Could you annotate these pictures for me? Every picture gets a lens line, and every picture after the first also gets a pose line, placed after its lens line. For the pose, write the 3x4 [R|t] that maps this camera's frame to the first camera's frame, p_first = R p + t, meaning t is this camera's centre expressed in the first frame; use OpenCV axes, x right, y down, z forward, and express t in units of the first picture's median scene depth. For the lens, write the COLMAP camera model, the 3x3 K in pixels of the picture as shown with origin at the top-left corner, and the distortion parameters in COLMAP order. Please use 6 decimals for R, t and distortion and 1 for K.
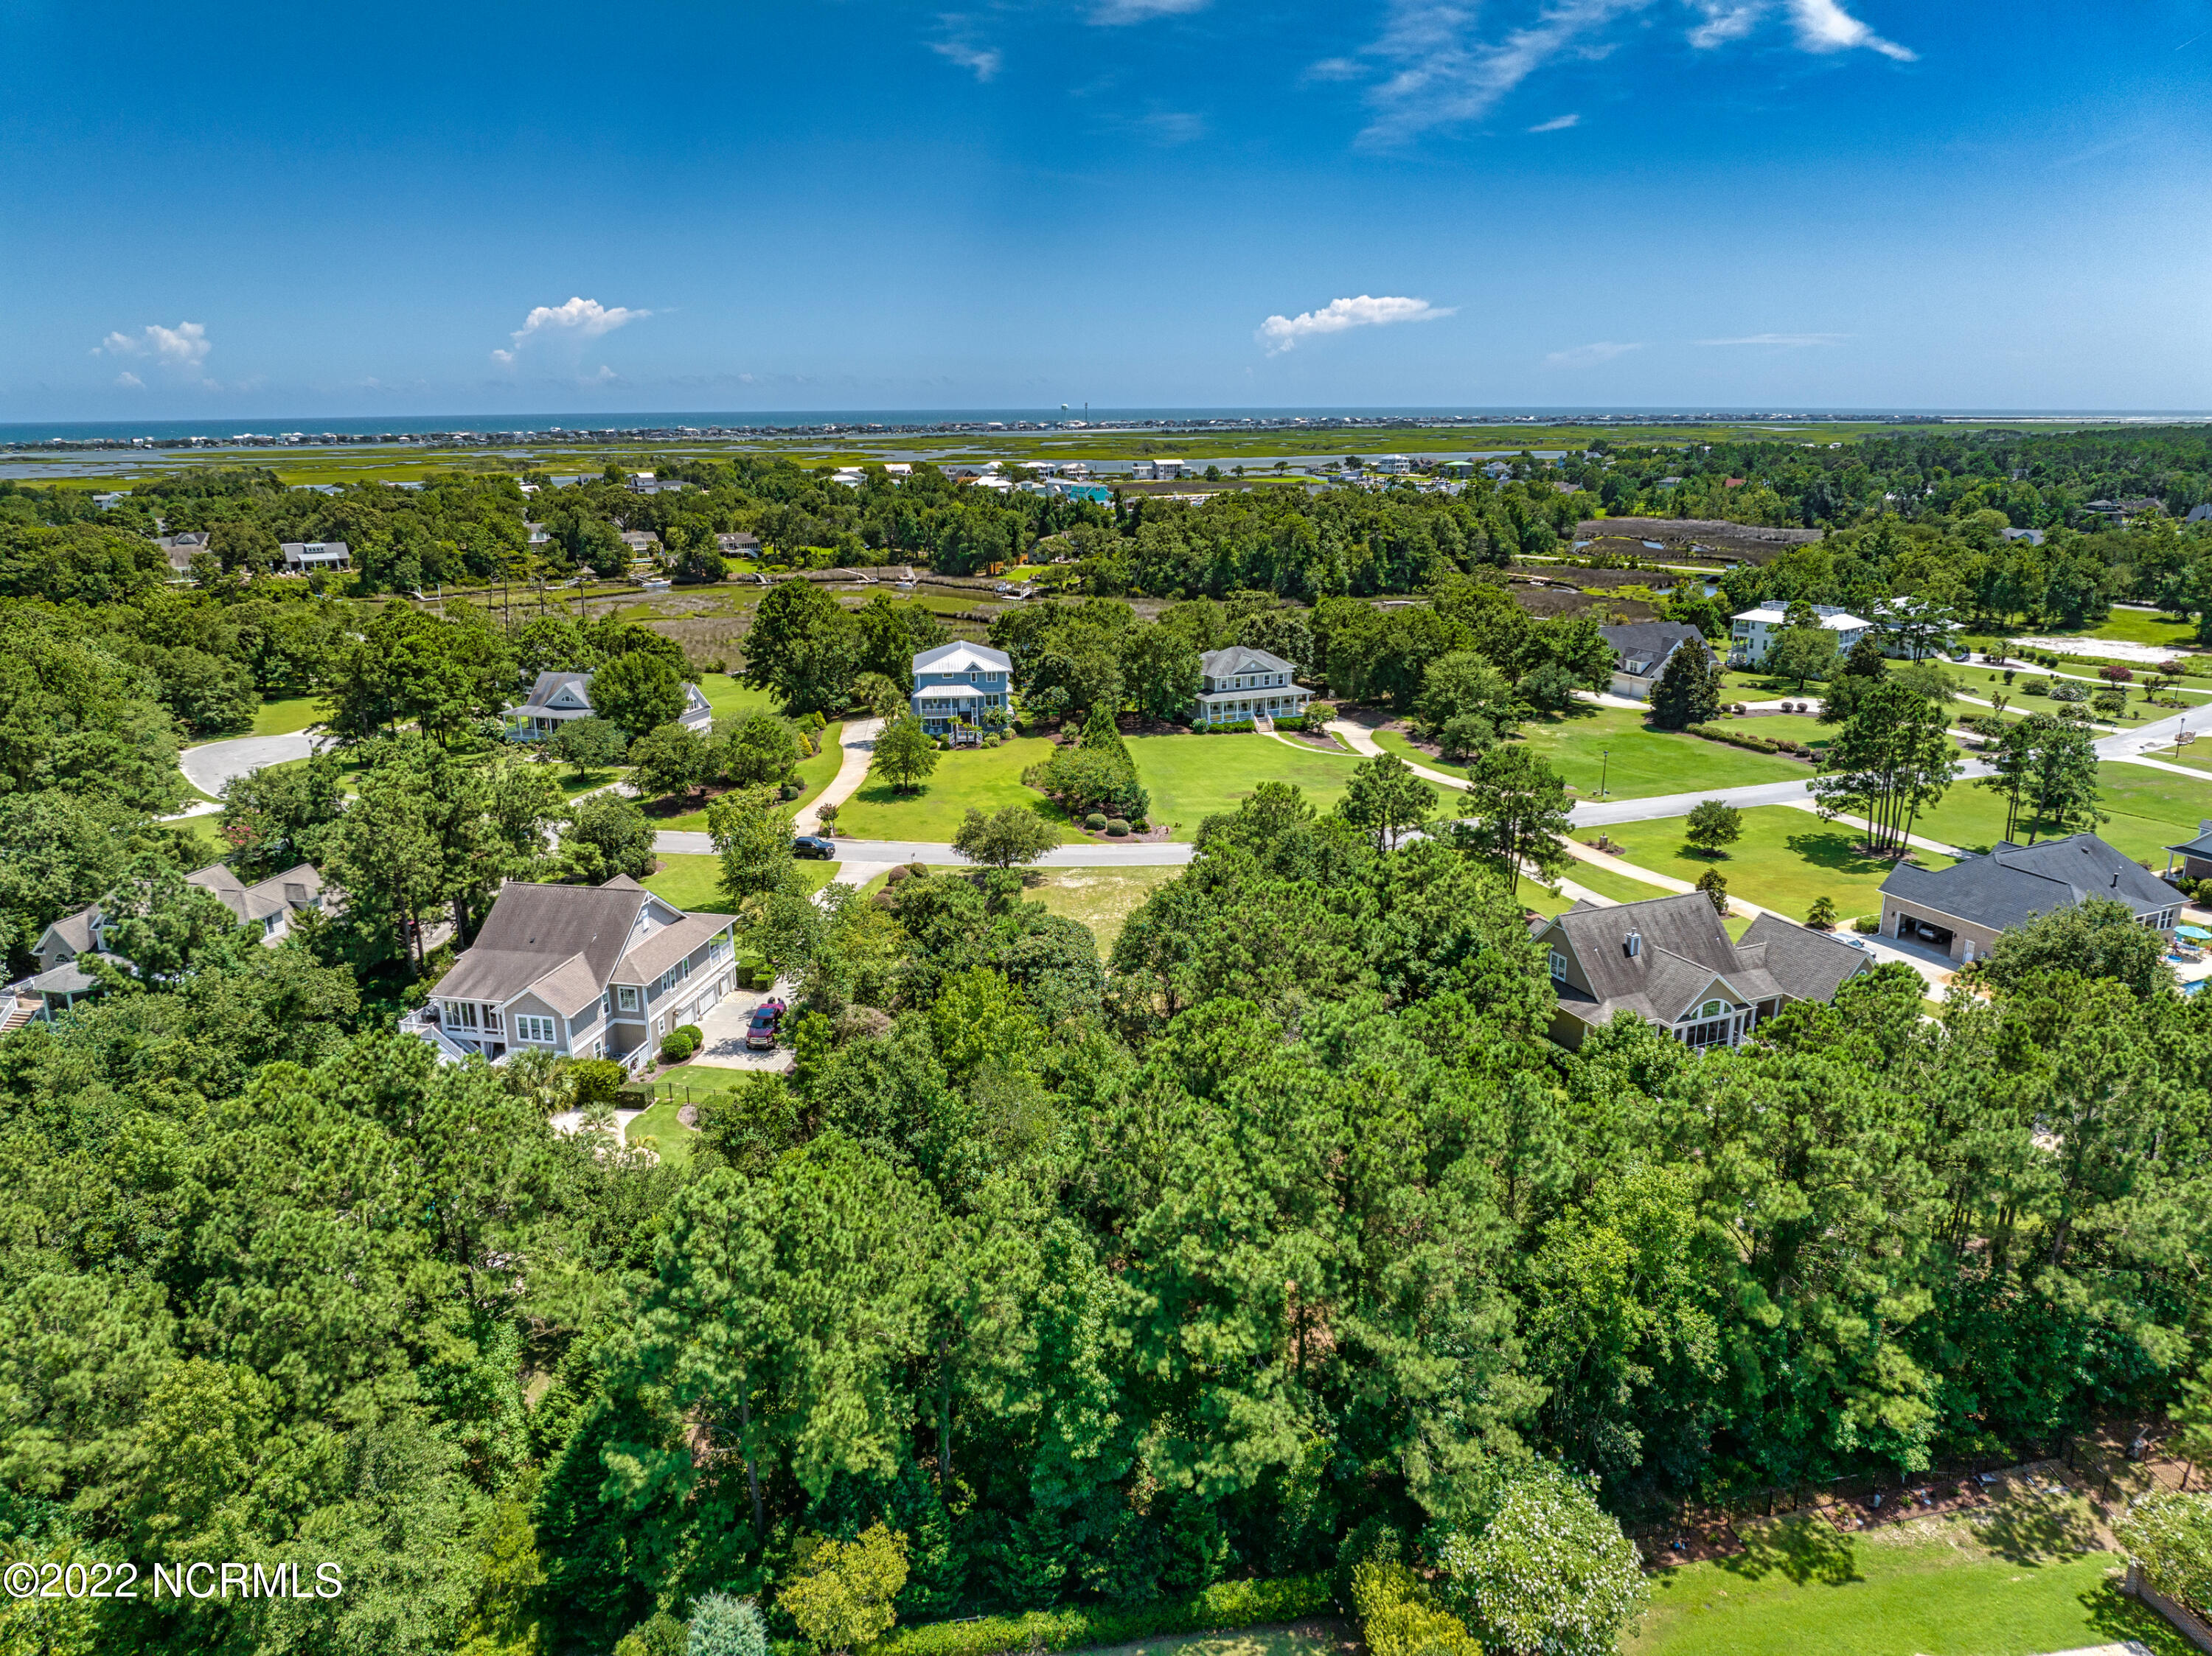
lens RADIAL K [[1544.2, 0, 1106.0], [0, 1544.2, 828.0], [0, 0, 1]] dist [-0.037836, 0.008514]
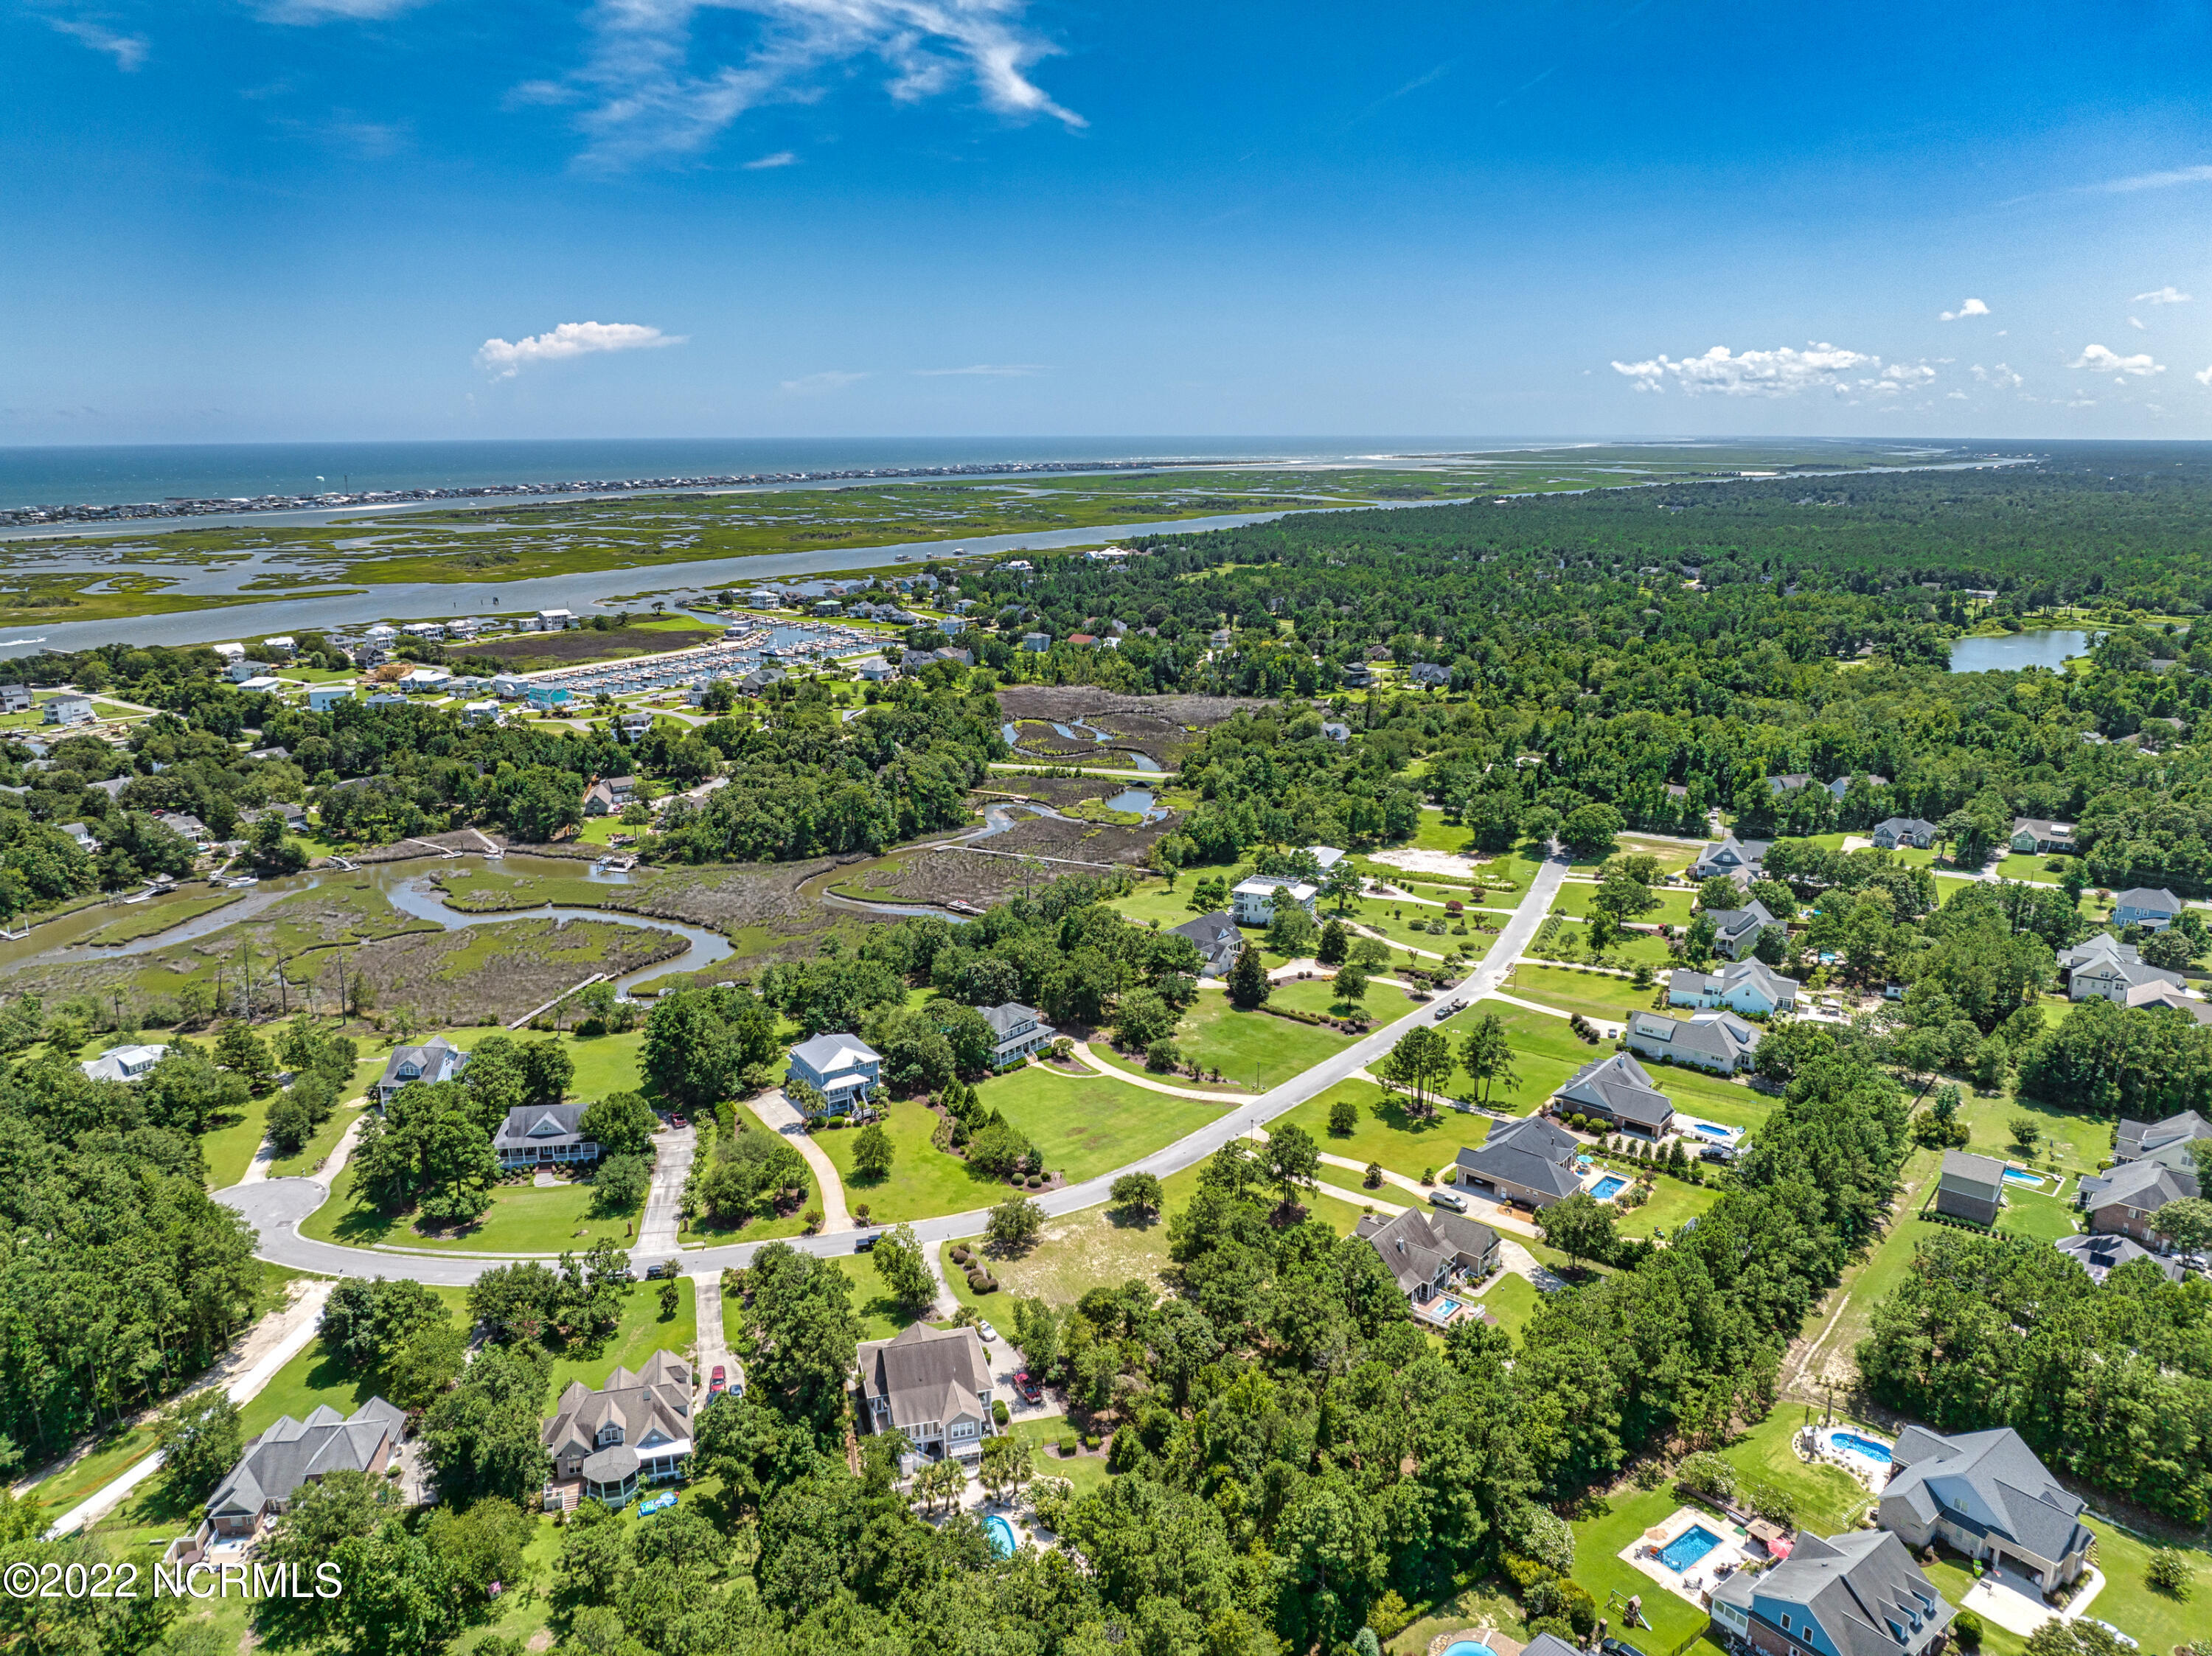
lens RADIAL K [[1542.0, 0, 1118.2], [0, 1542.0, 830.8], [0, 0, 1]] dist [-0.028503, -0.005708]
pose [[0.890097, -0.101297, 0.444373, -0.594730], [0.109364, 0.993973, 0.007520, -0.368201], [-0.442456, 0.041905, 0.895811, -0.502209]]
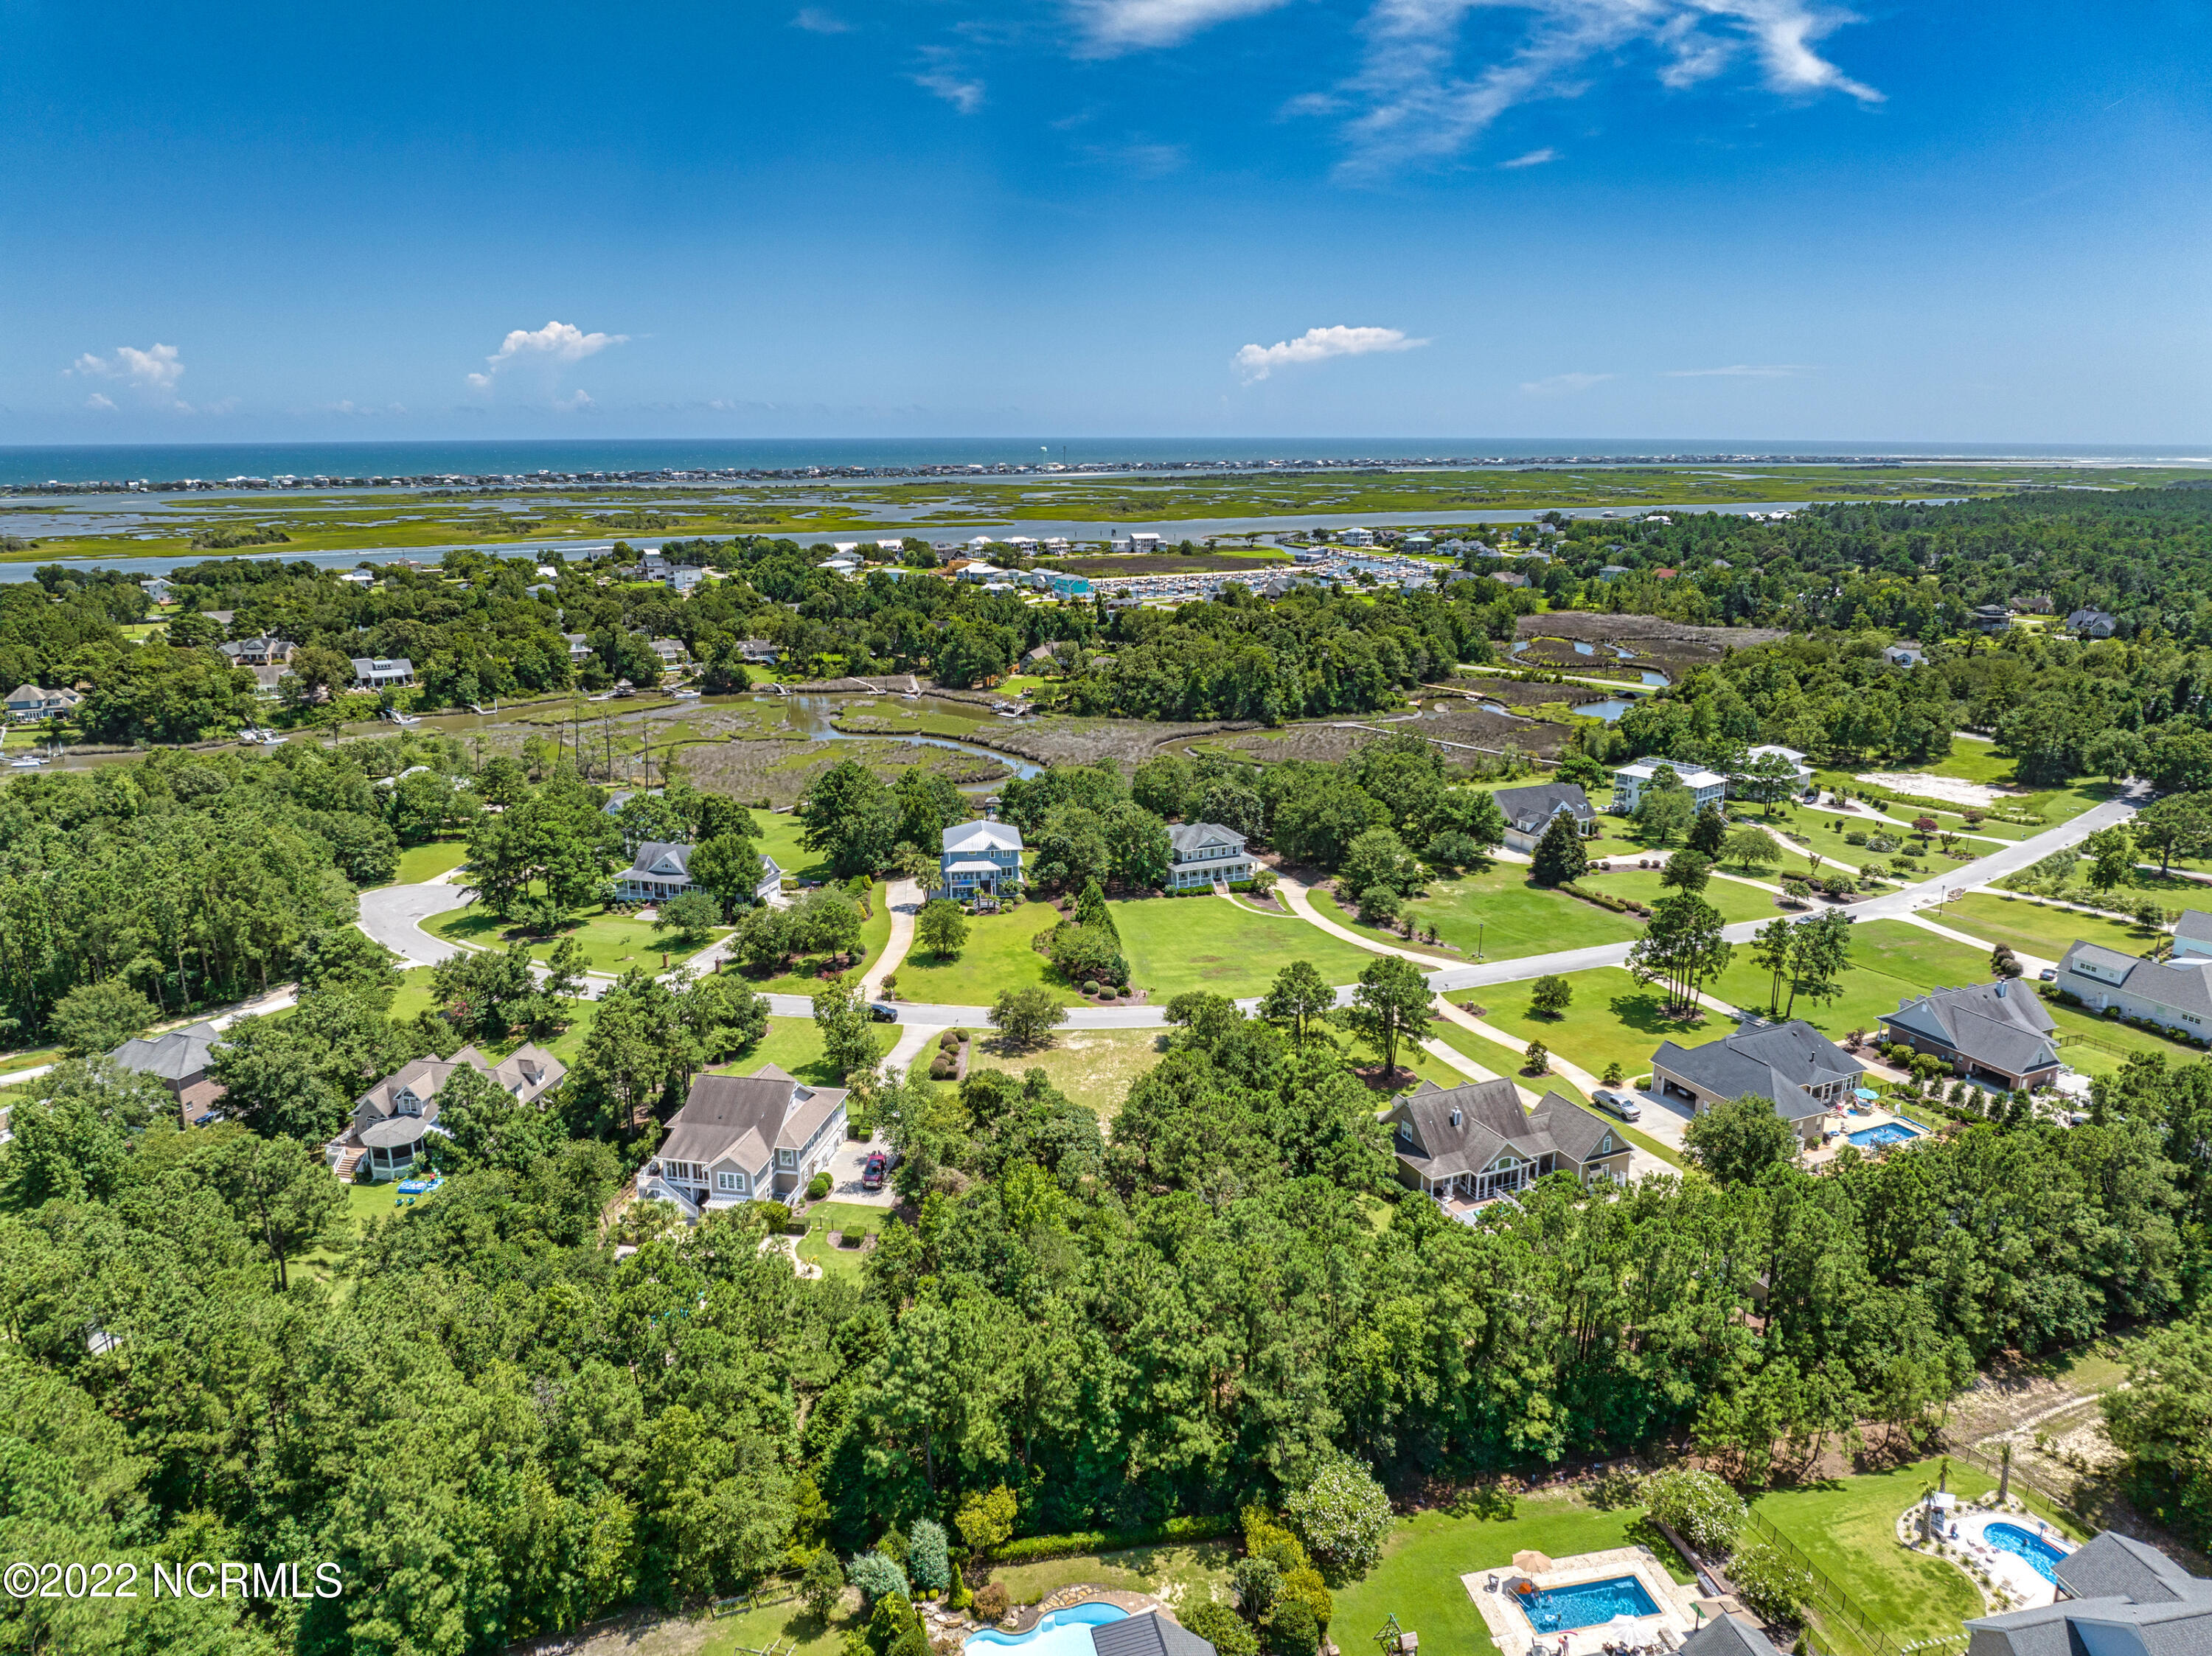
lens RADIAL K [[1542.0, 0, 1118.2], [0, 1542.0, 830.8], [0, 0, 1]] dist [-0.028503, -0.005708]
pose [[0.999697, 0.005047, 0.024094, -0.015848], [-0.004689, 0.999878, -0.014910, -0.119983], [-0.024166, 0.014793, 0.999599, -0.329388]]
